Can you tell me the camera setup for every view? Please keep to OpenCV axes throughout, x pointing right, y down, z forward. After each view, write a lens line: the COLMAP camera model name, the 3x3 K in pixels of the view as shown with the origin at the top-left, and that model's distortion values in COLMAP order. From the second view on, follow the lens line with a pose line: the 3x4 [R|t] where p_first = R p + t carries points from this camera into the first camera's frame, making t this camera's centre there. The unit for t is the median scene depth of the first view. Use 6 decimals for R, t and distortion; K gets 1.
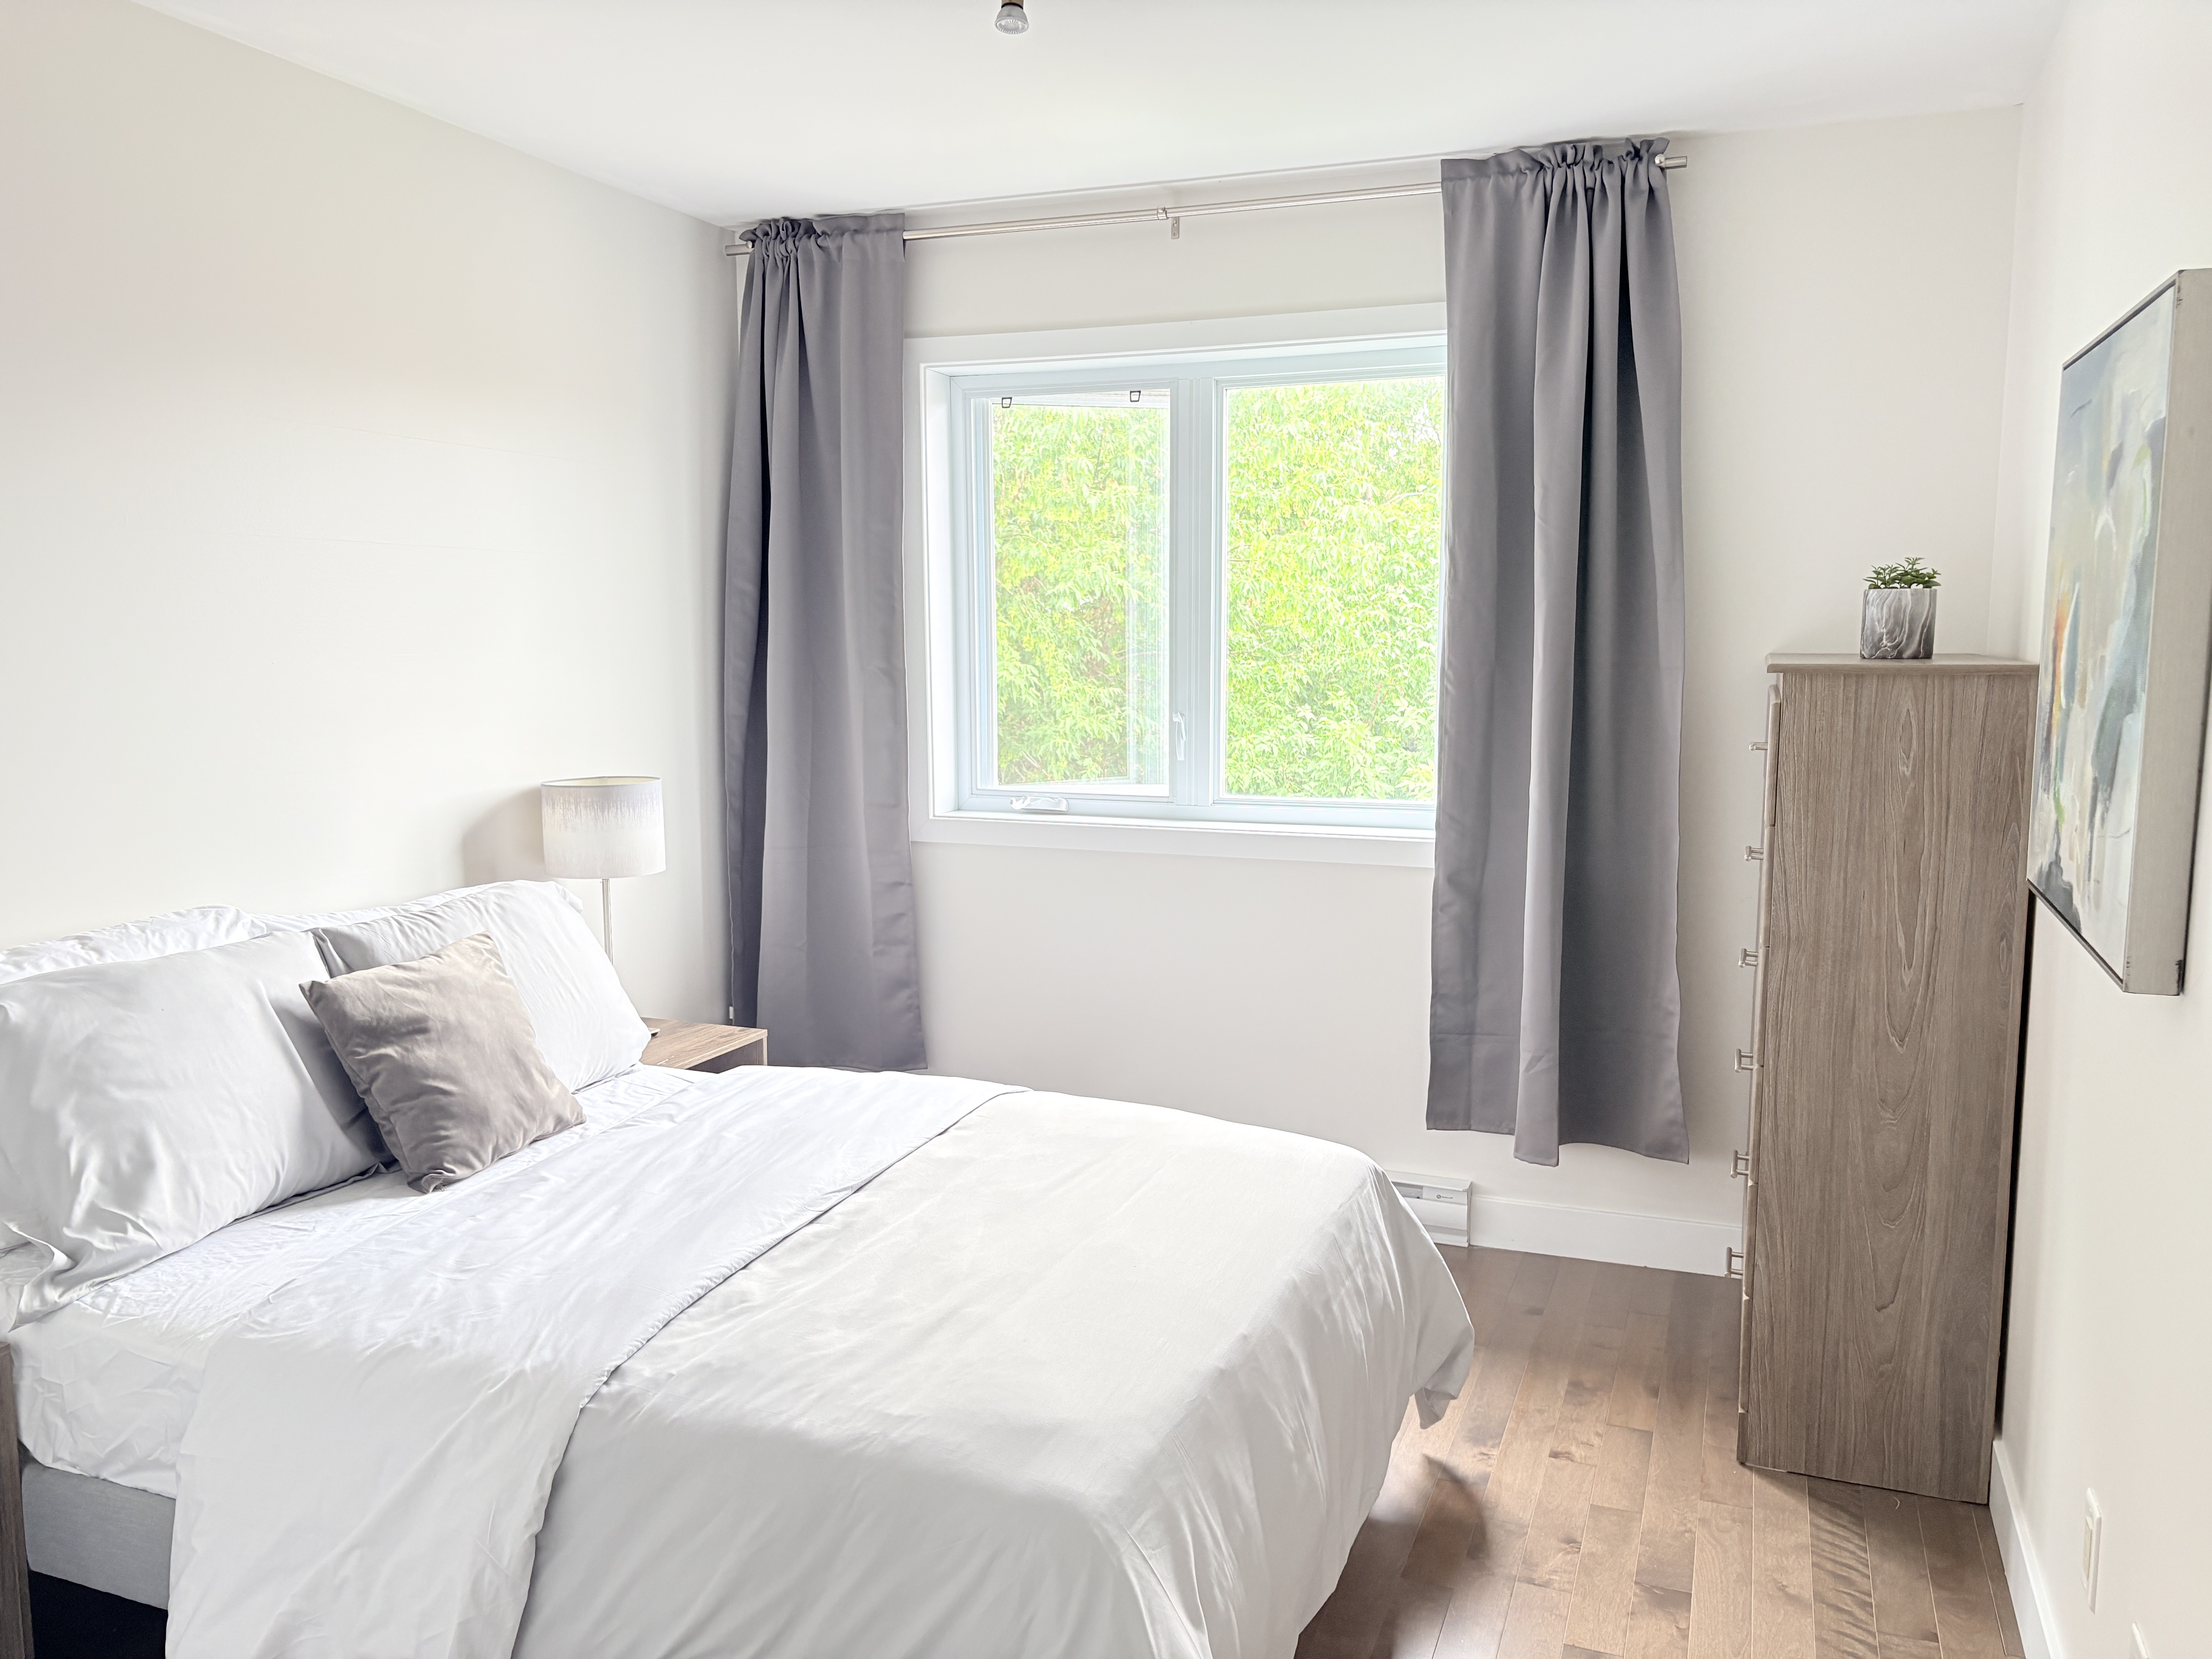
lens RADIAL K [[1657.2, 0, 1106.0], [0, 1657.2, 829.5], [0, 0, 1]] dist [0.007623, -0.046617]
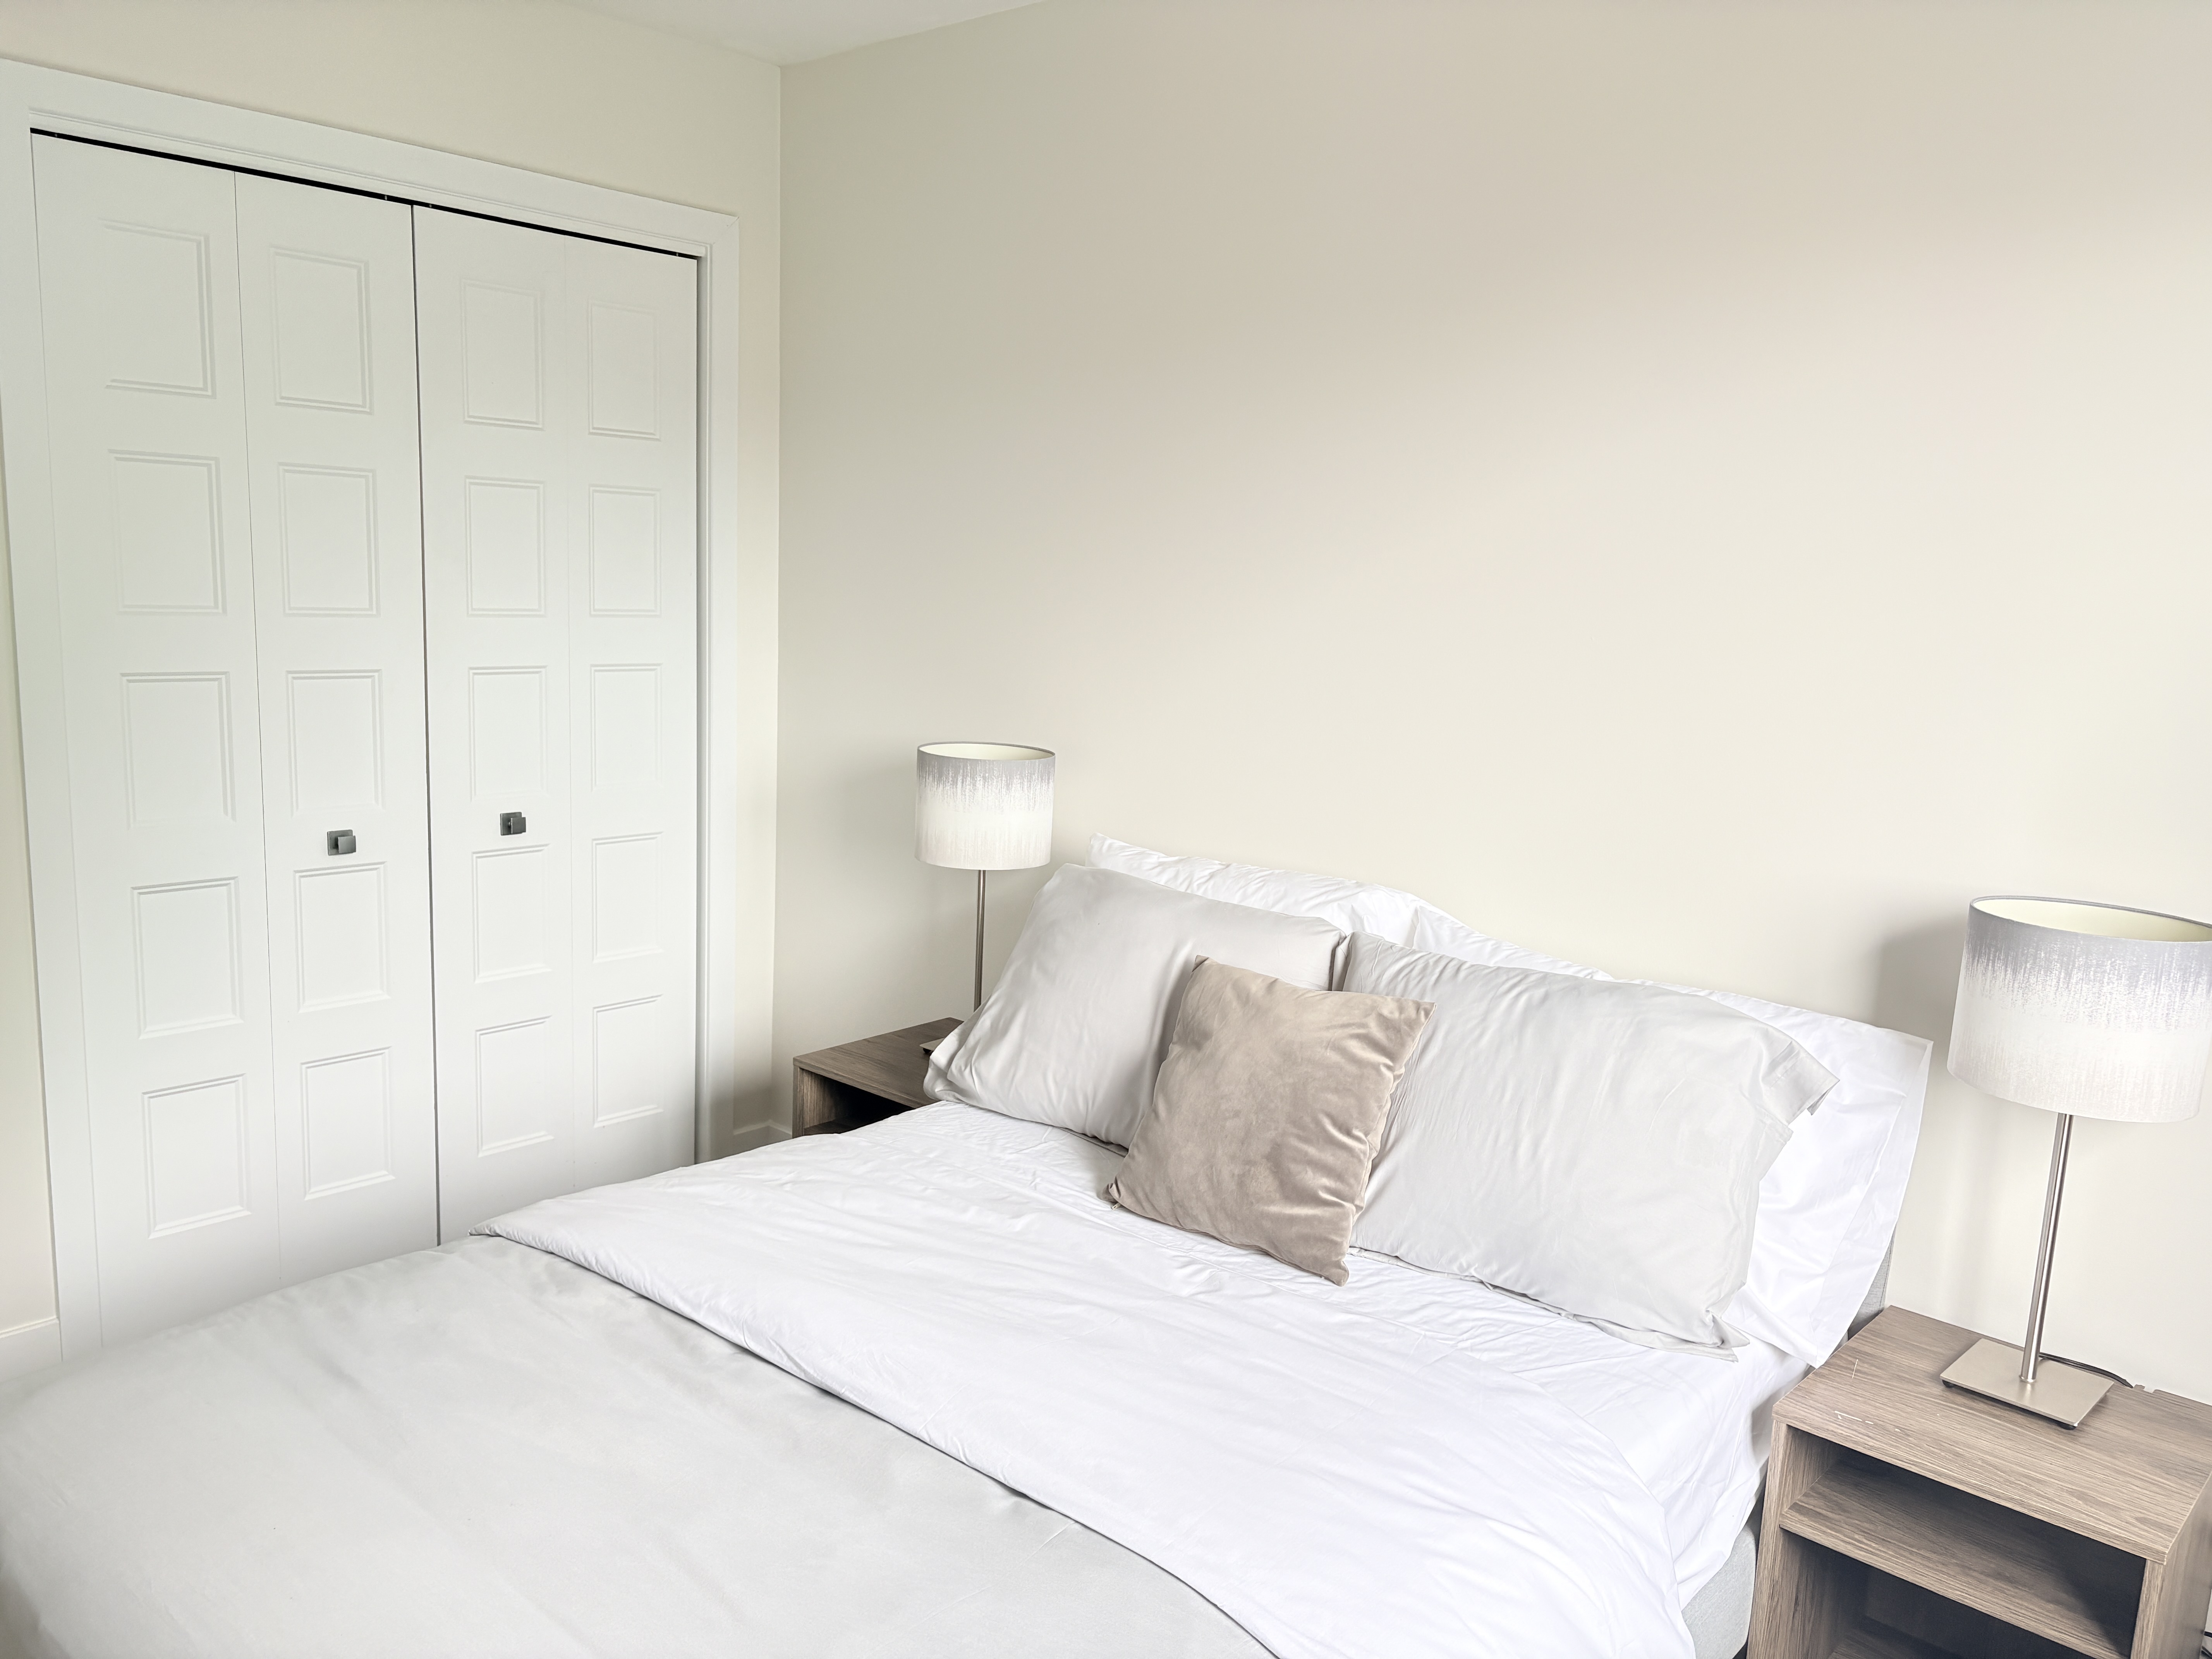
lens RADIAL K [[1695.6, 0, 1092.1], [0, 1695.6, 822.5], [0, 0, 1]] dist [0.069248, -0.057768]
pose [[-0.370222, 0.134312, -0.919182, 0.257655], [-0.145582, 0.968877, 0.200210, -0.101975], [0.917465, 0.207939, -0.339146, 0.768612]]
